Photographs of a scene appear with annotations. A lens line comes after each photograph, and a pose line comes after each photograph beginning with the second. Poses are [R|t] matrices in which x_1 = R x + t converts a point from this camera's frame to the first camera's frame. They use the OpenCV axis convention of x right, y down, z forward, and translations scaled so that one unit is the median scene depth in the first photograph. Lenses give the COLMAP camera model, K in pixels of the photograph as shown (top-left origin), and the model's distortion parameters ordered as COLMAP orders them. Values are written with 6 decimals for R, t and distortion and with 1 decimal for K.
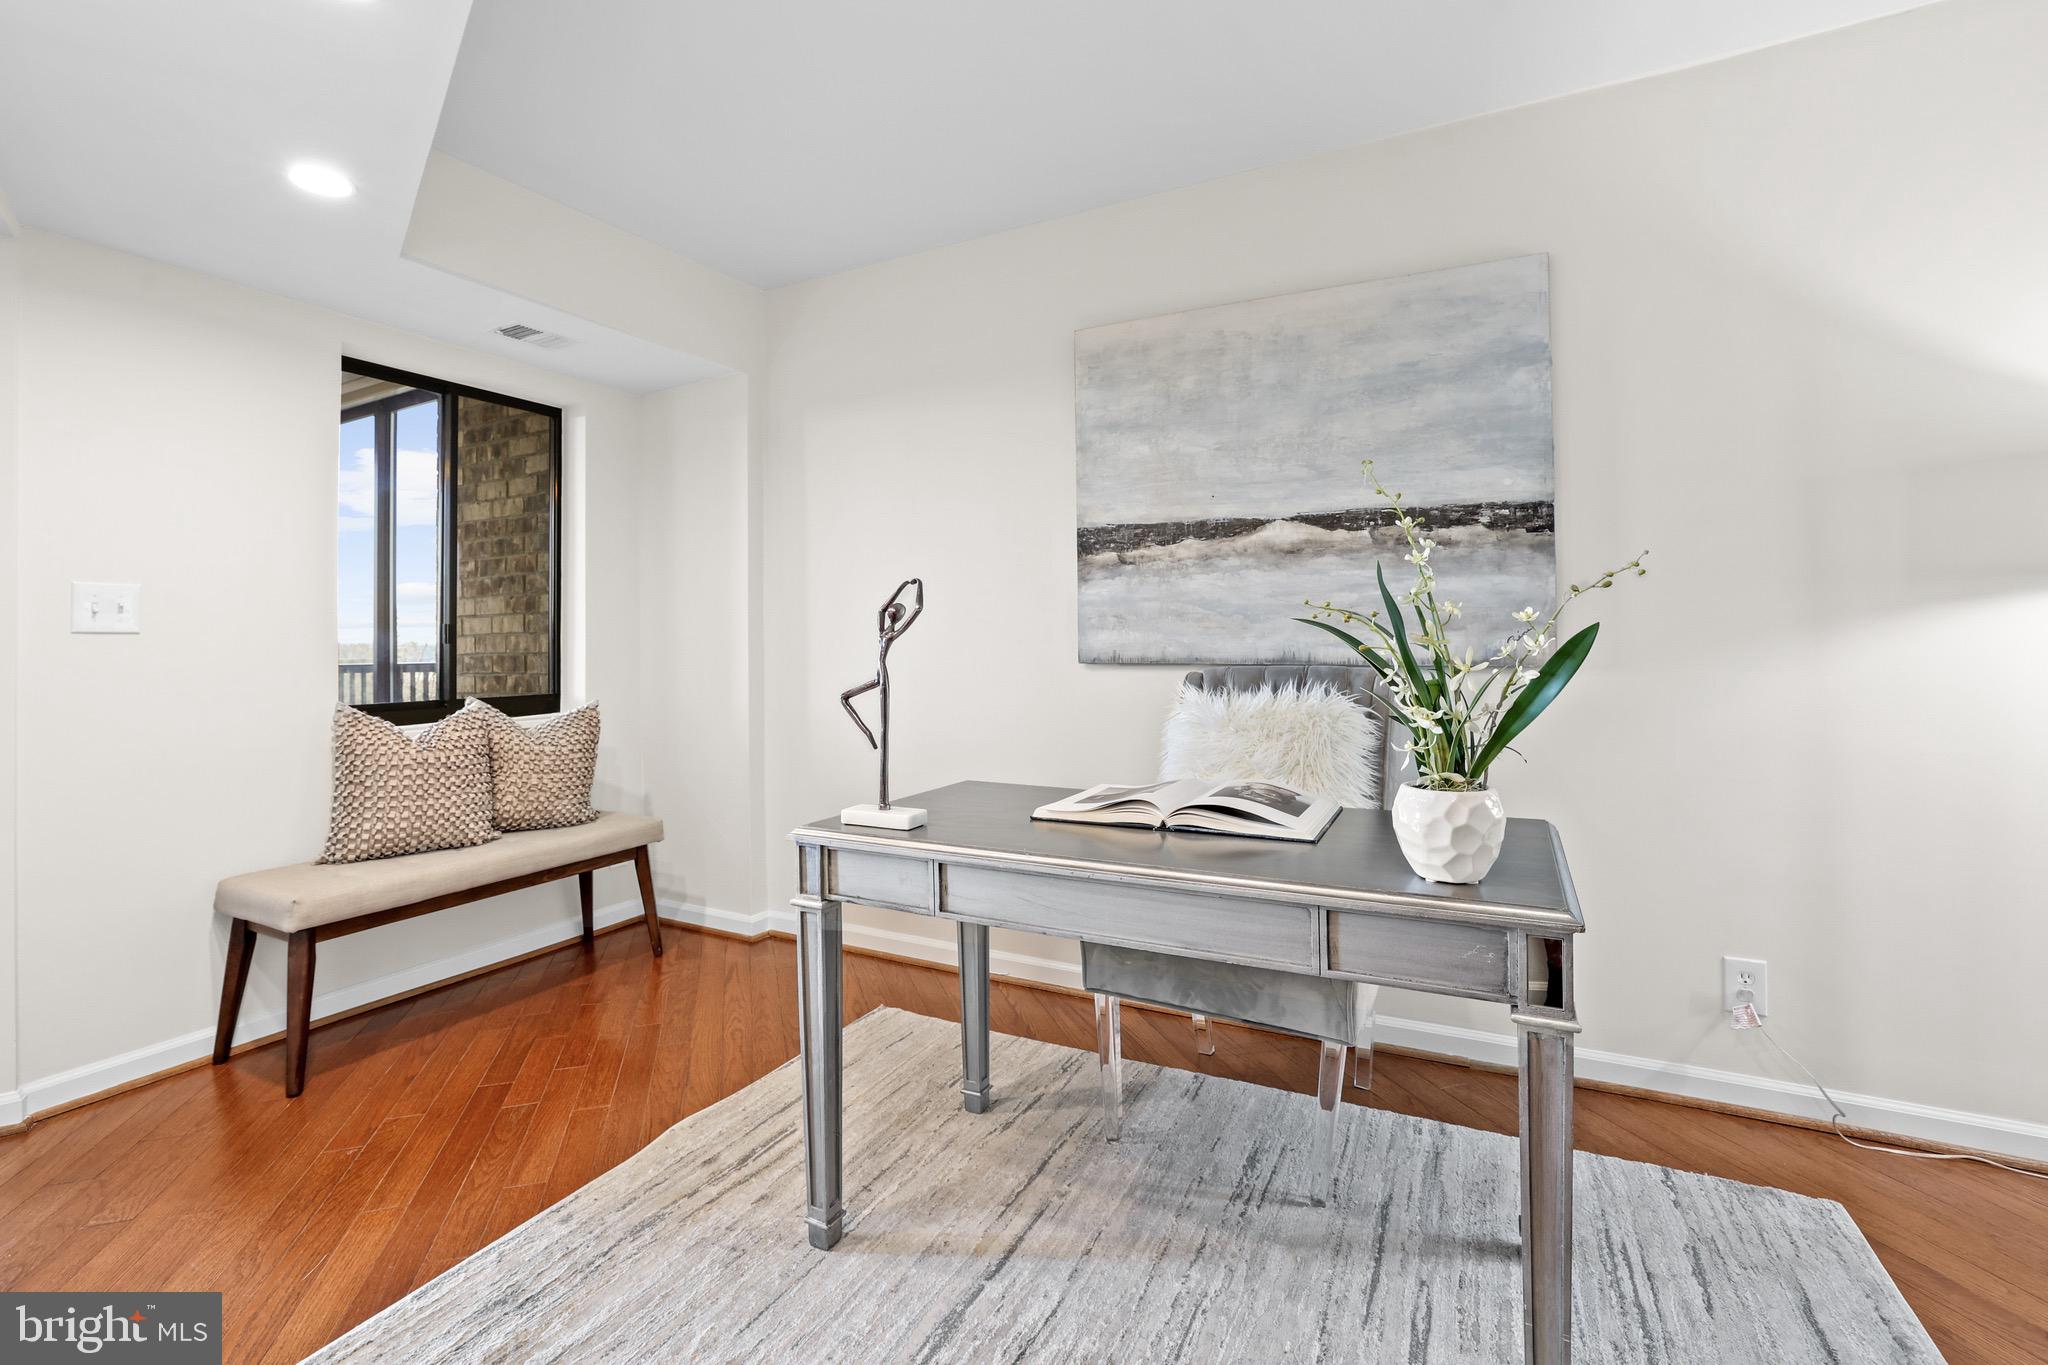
lens RADIAL K [[879.1, 0, 1016.9], [0, 879.1, 631.9], [0, 0, 1]] dist [-0.040821, -0.000019]
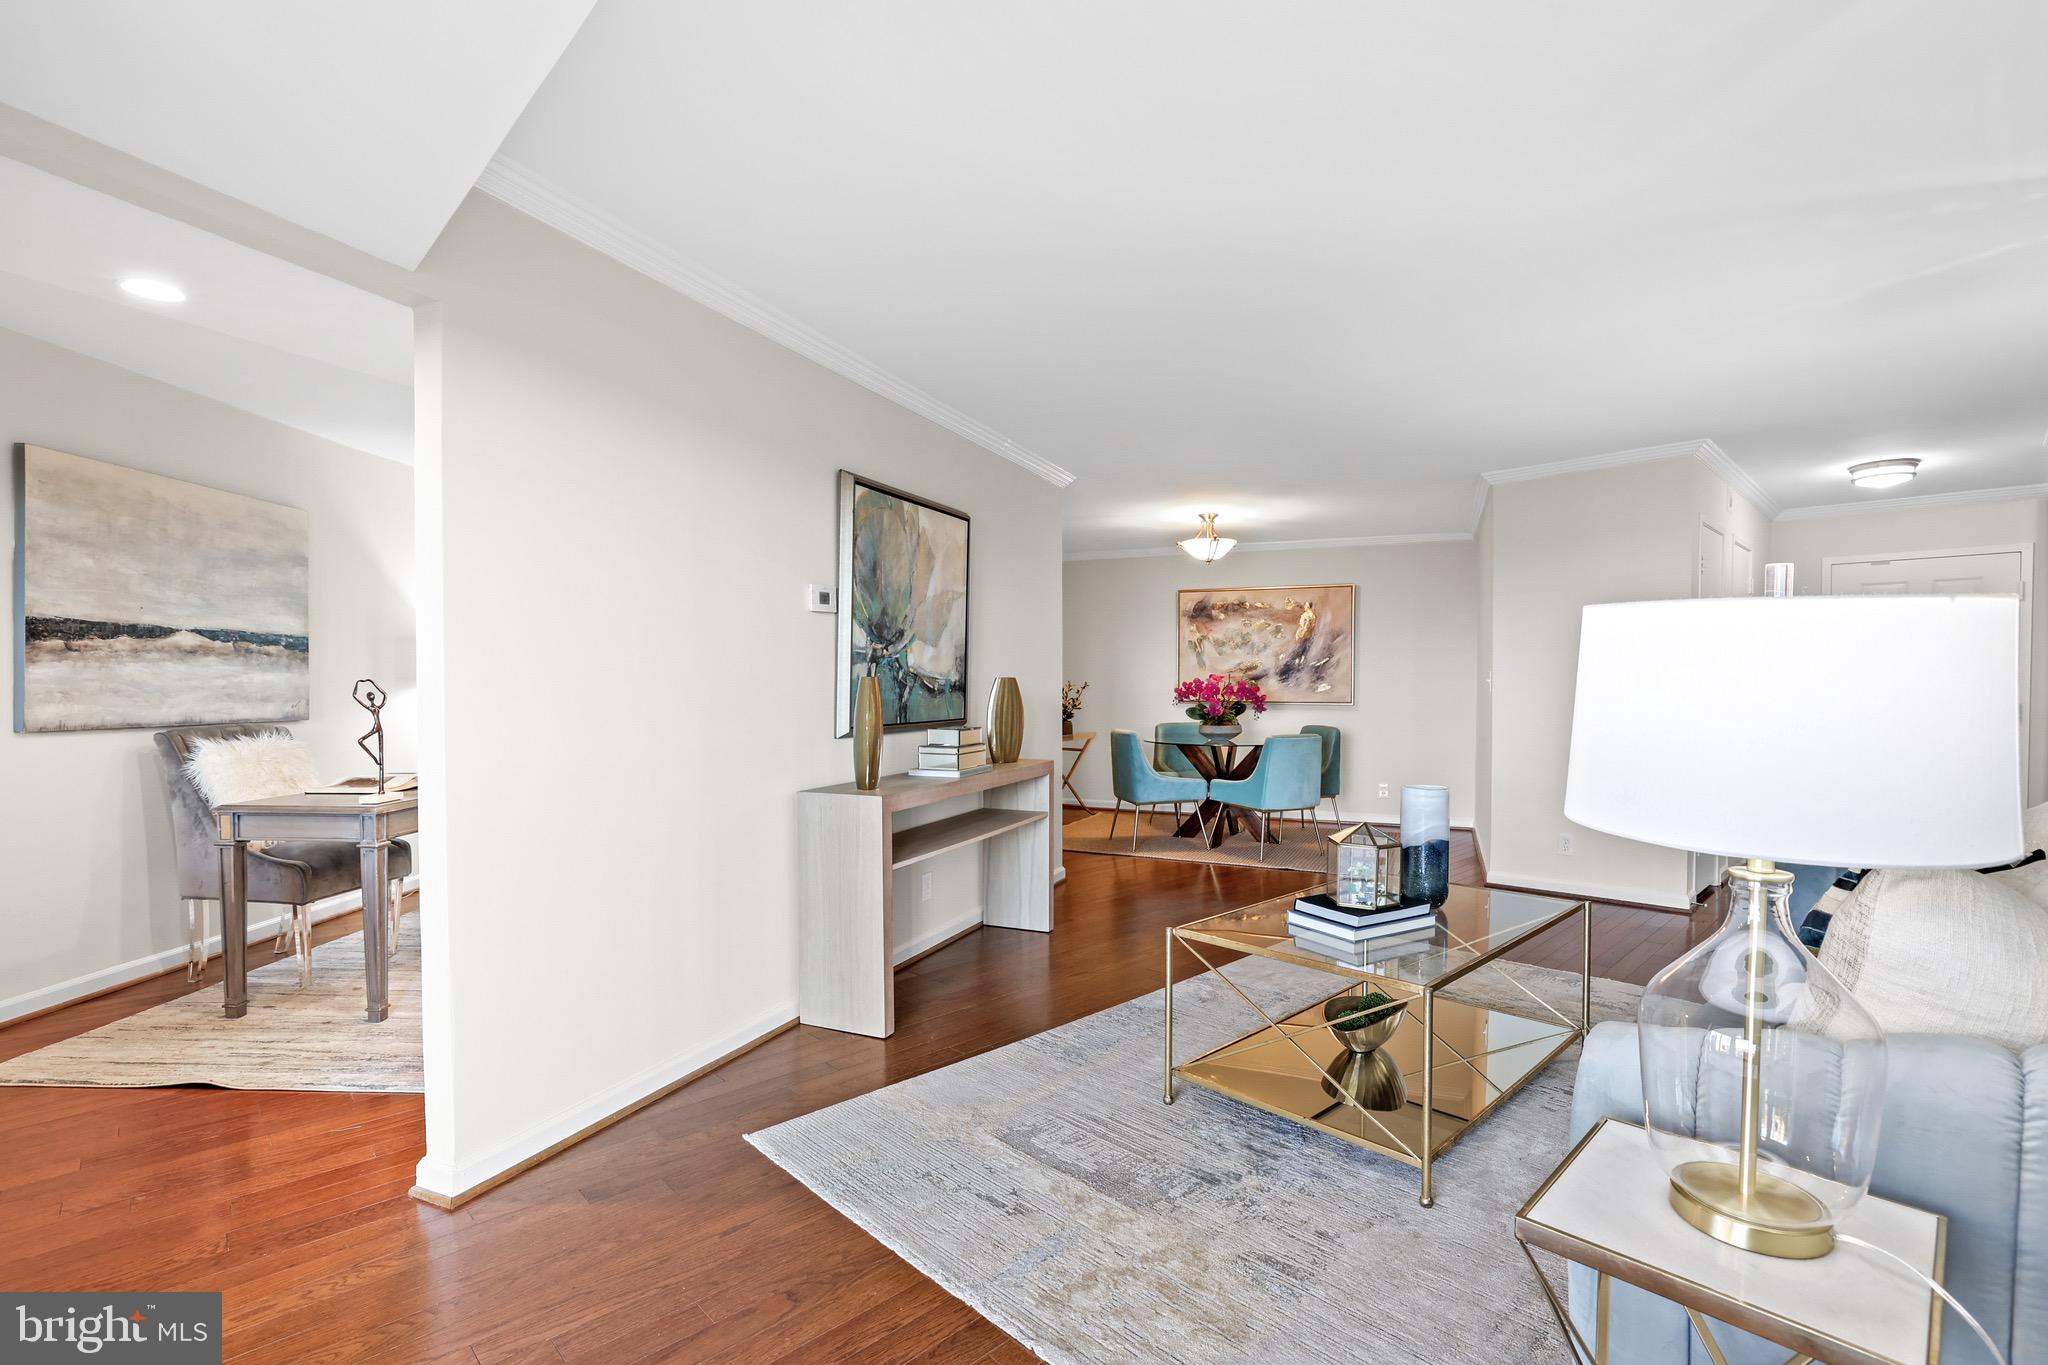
lens RADIAL K [[922.6, 0, 1032.9], [0, 922.6, 658.7], [0, 0, 1]] dist [-0.000203, -0.000055]
pose [[-0.448874, 0.032779, 0.892994, -1.738224], [-0.001629, 0.999295, -0.037500, -0.019929], [-0.893594, -0.018287, -0.448504, 0.385548]]
